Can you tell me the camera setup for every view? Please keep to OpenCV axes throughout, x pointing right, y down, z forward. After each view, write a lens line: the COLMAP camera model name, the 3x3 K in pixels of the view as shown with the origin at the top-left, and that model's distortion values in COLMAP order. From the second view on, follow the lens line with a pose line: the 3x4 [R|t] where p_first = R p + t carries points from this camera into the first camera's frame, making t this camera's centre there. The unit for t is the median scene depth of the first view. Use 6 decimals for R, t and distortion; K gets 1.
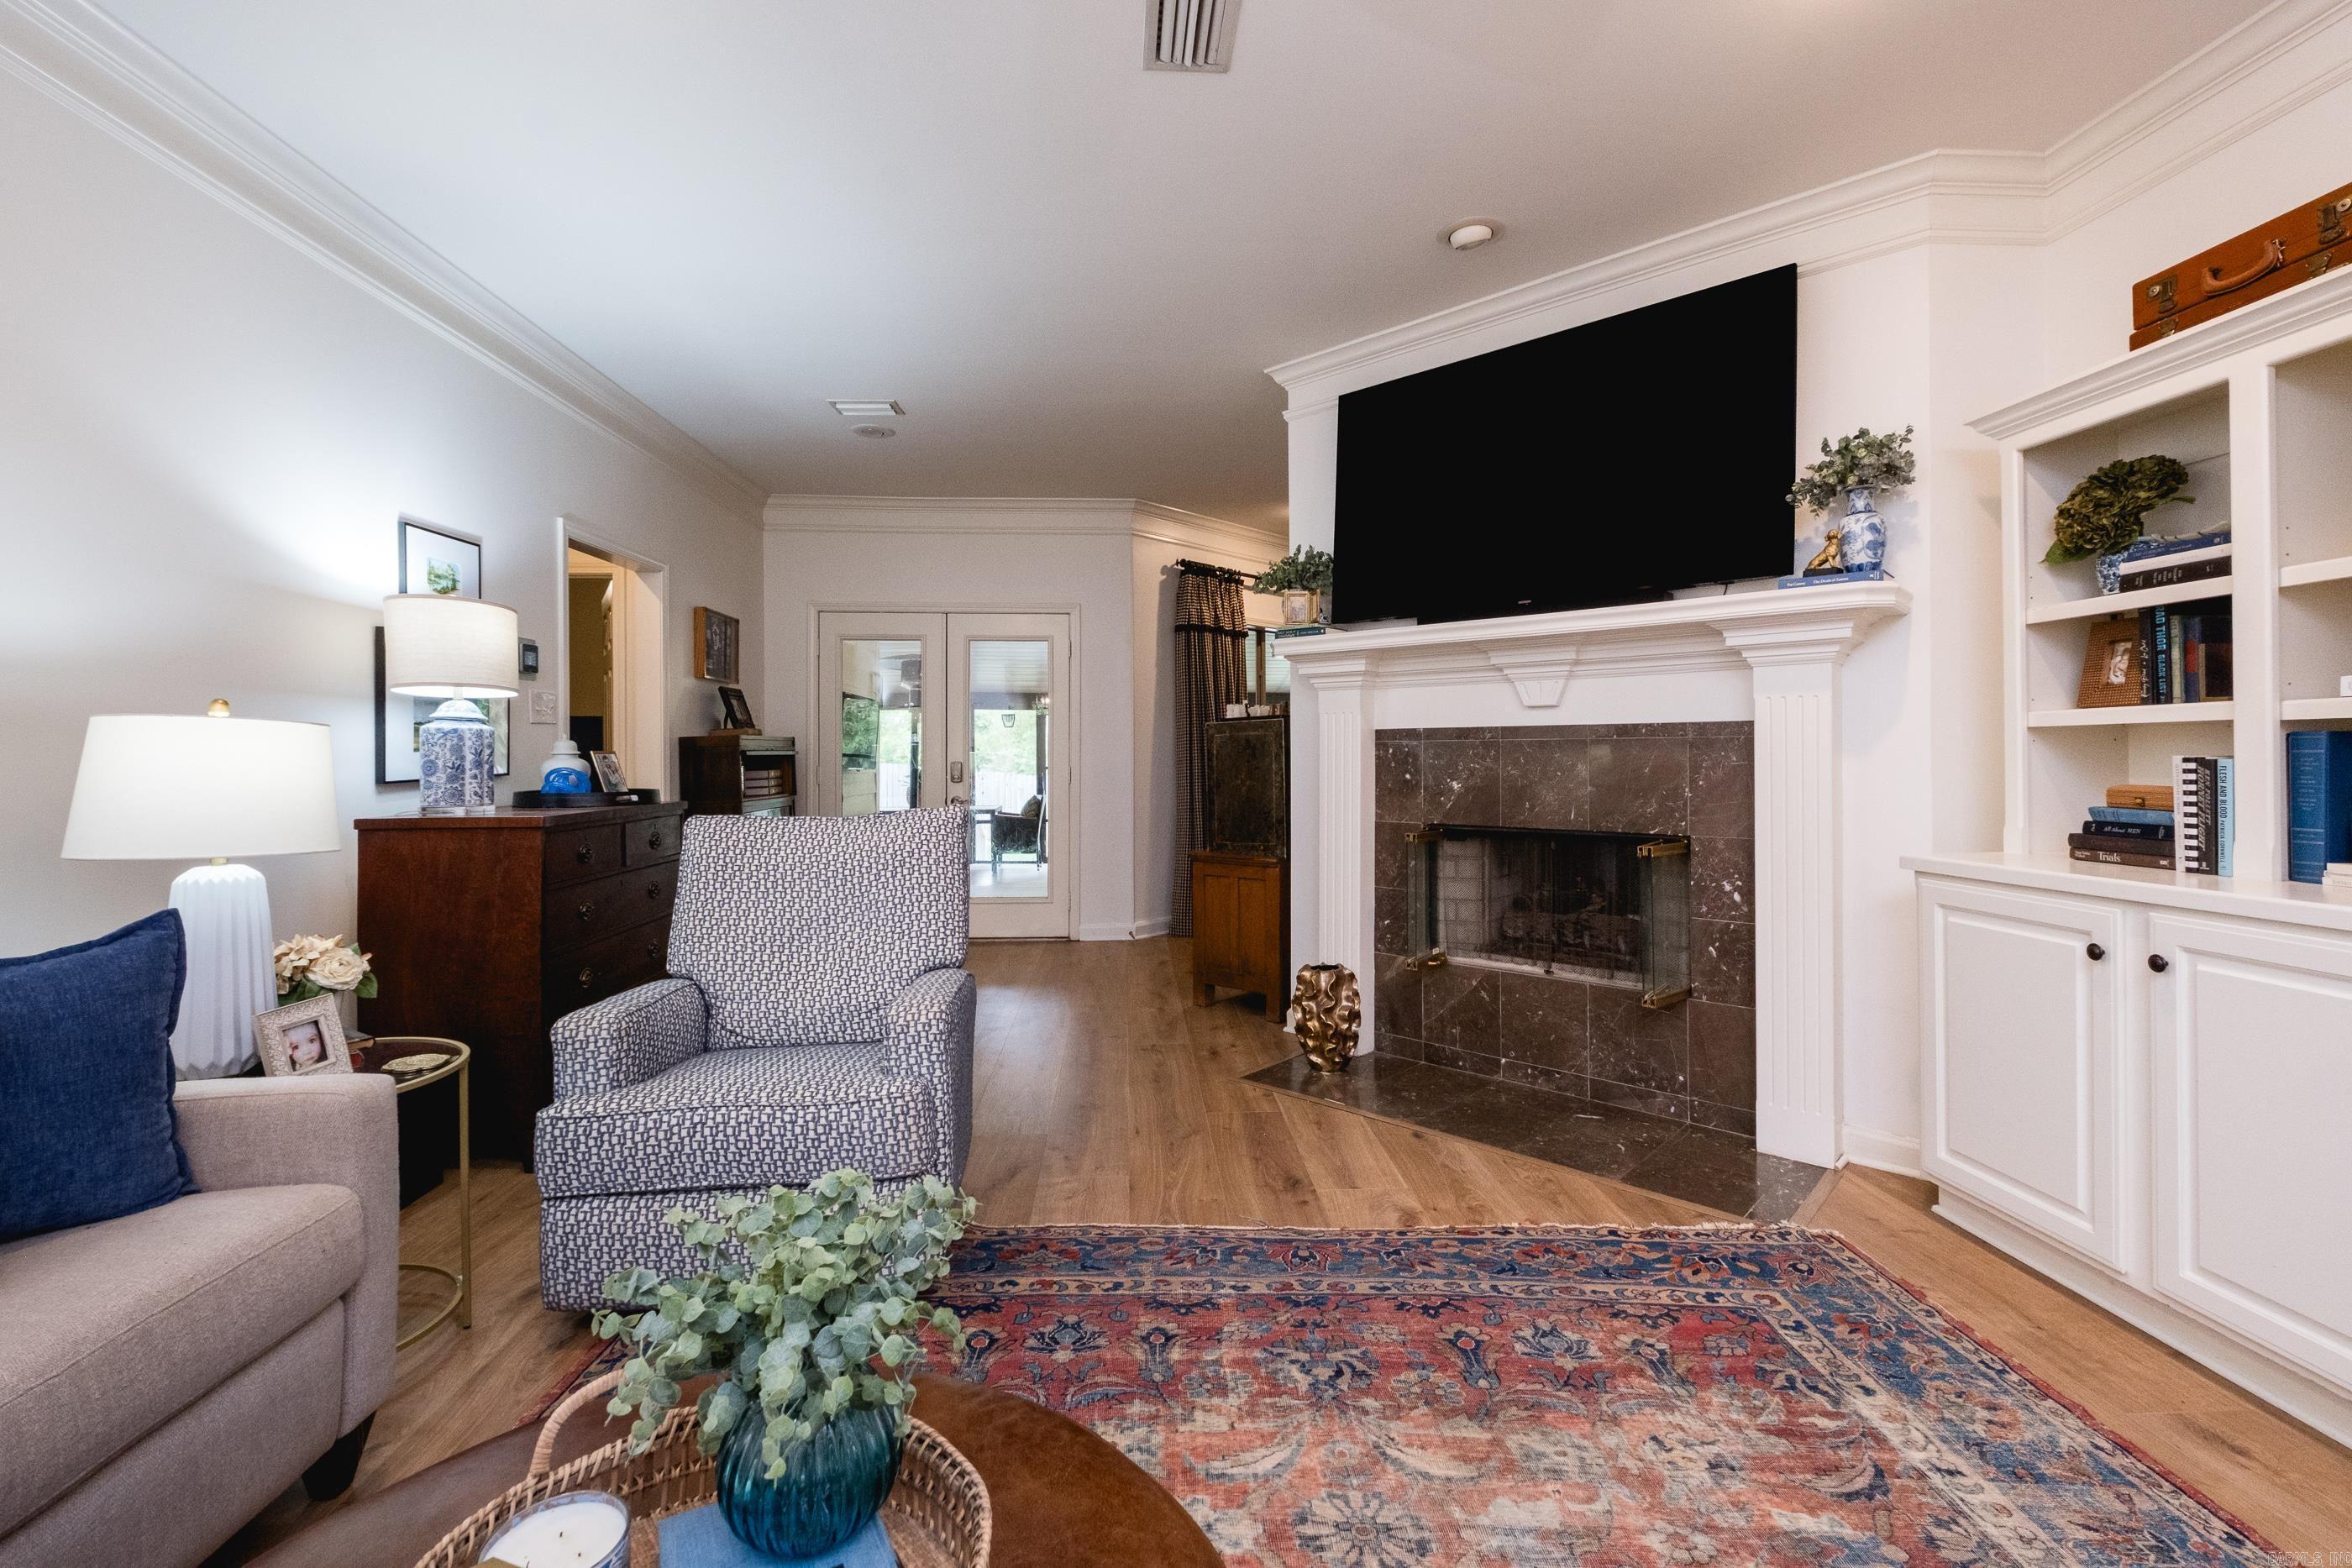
lens RADIAL K [[1020.7, 0, 1172.5], [0, 1020.7, 751.1], [0, 0, 1]] dist [0.002711, -0.002894]
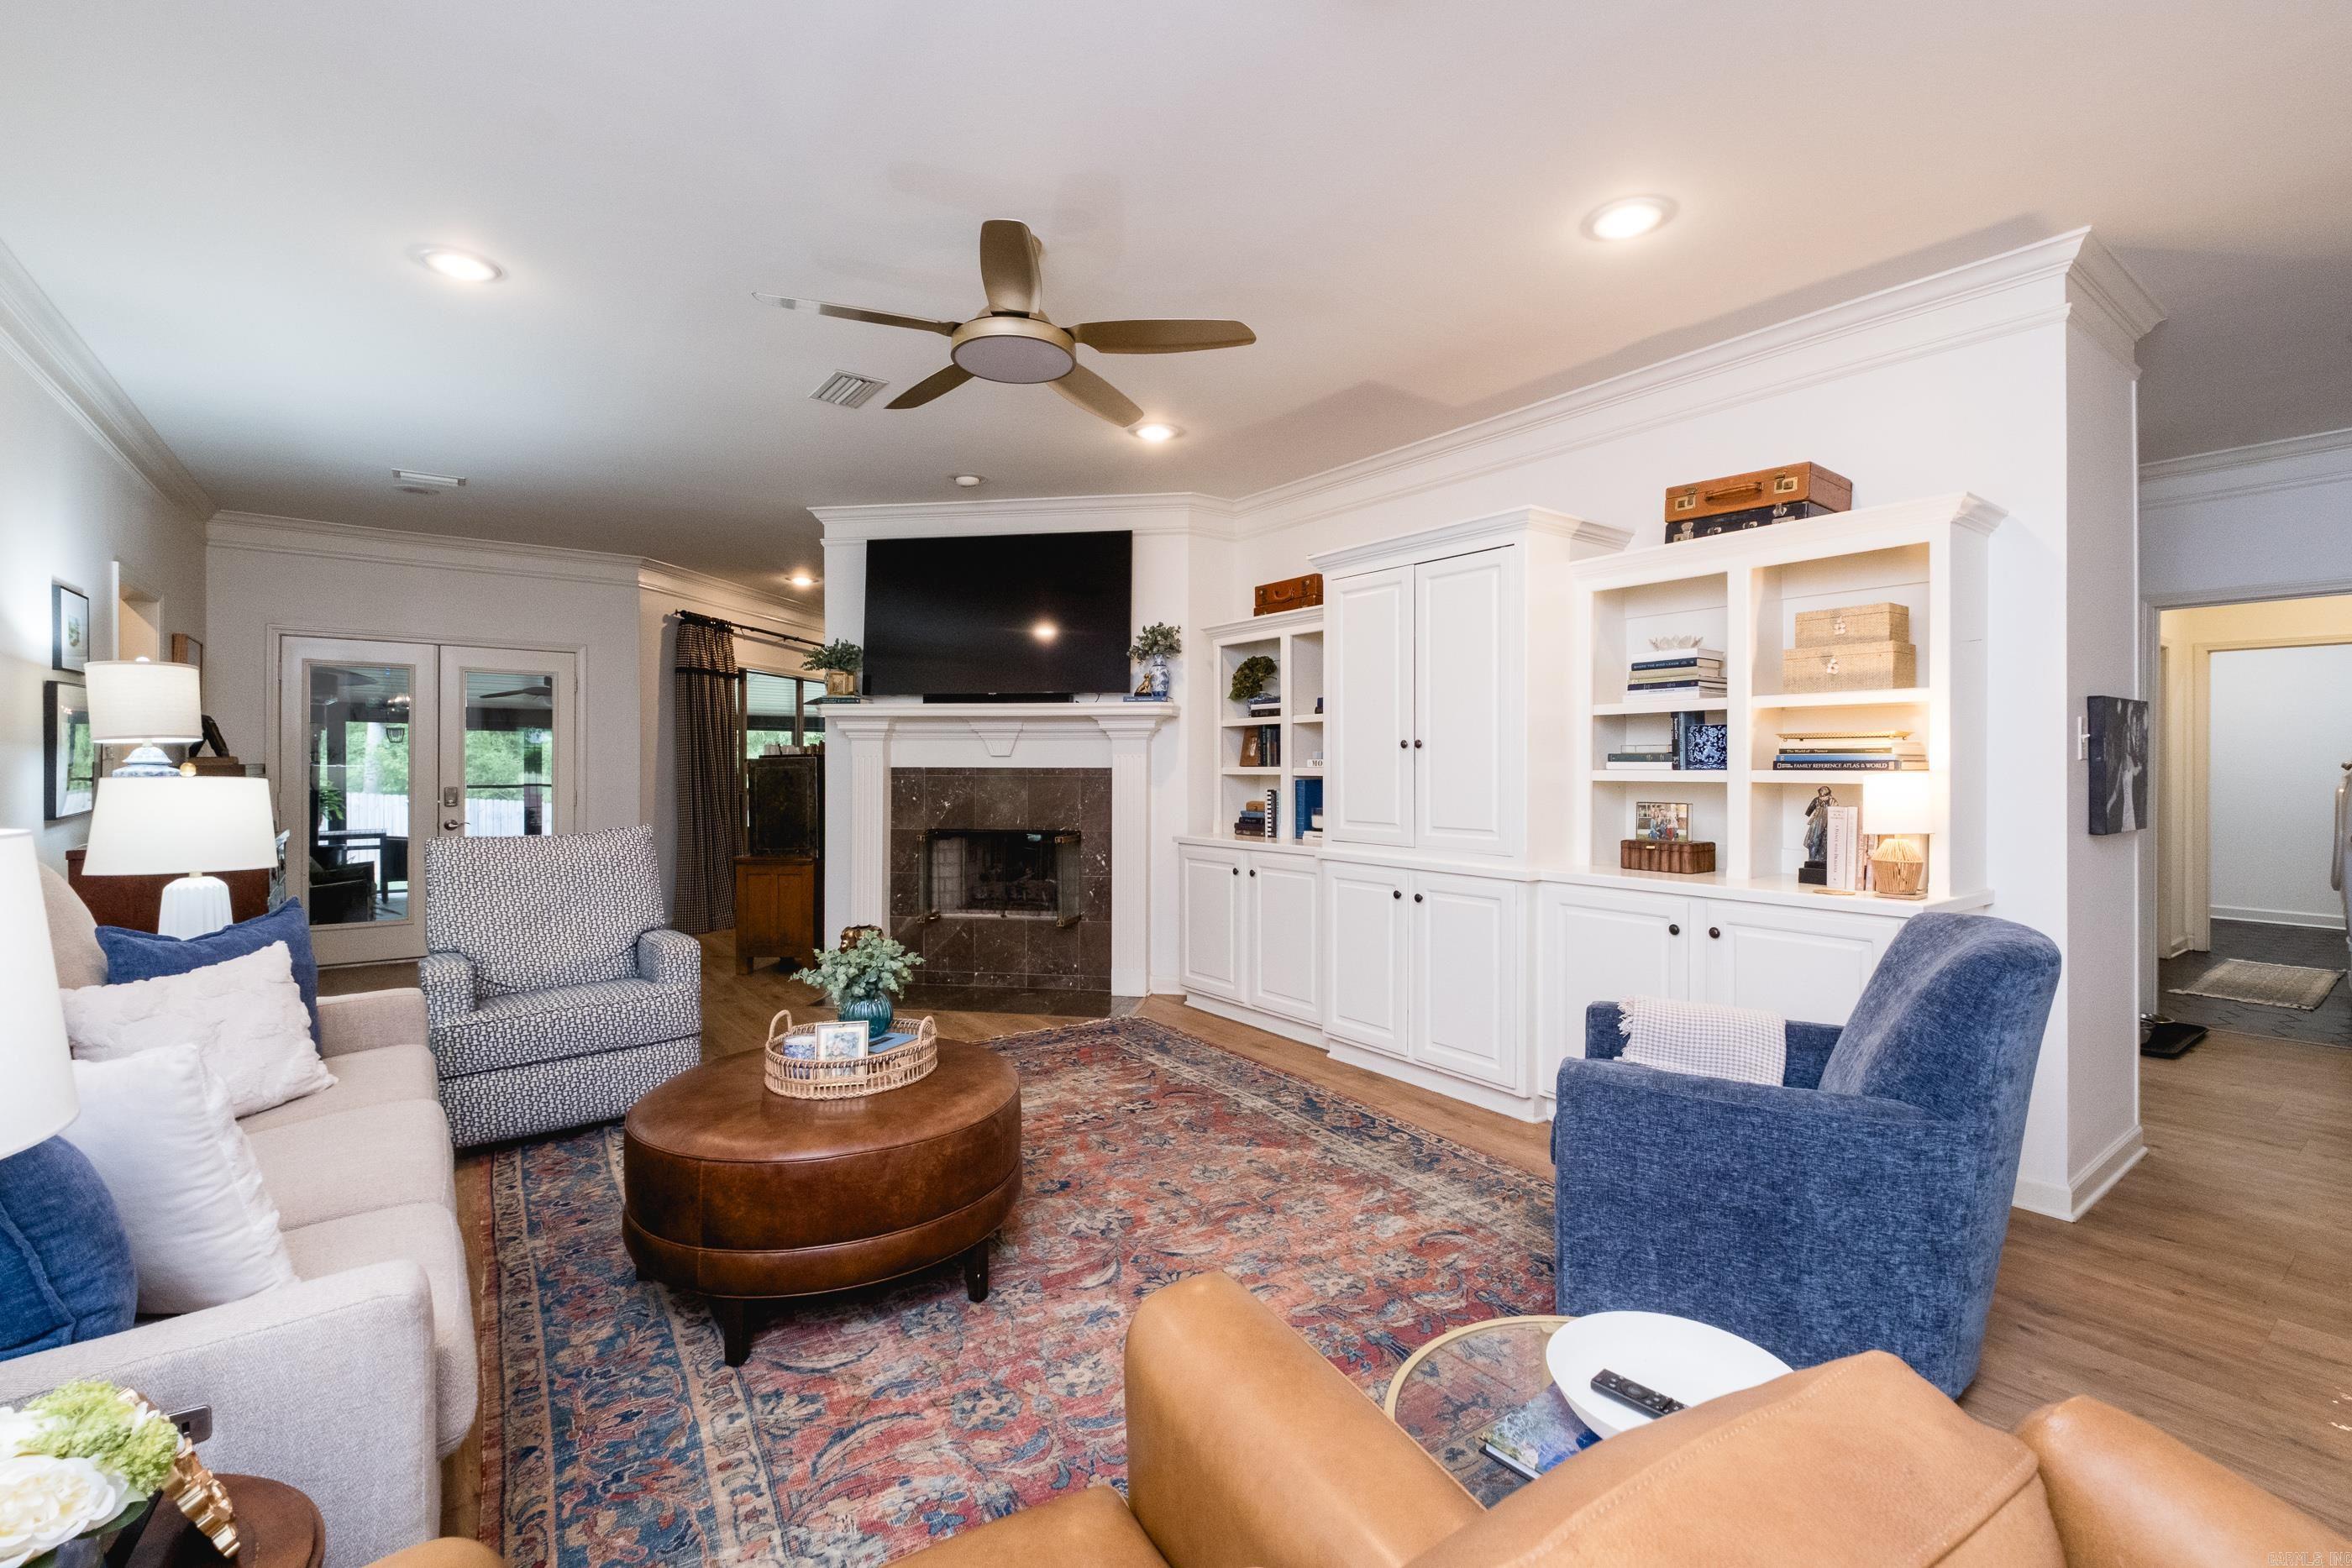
lens RADIAL K [[1026.1, 0, 1183.6], [0, 1026.1, 767.4], [0, 0, 1]] dist [-0.000870, -0.000535]
pose [[0.831763, 0.003667, 0.555119, -0.373456], [-0.006213, 0.999977, 0.002704, -0.037447], [-0.555096, -0.005698, 0.831767, -0.651456]]
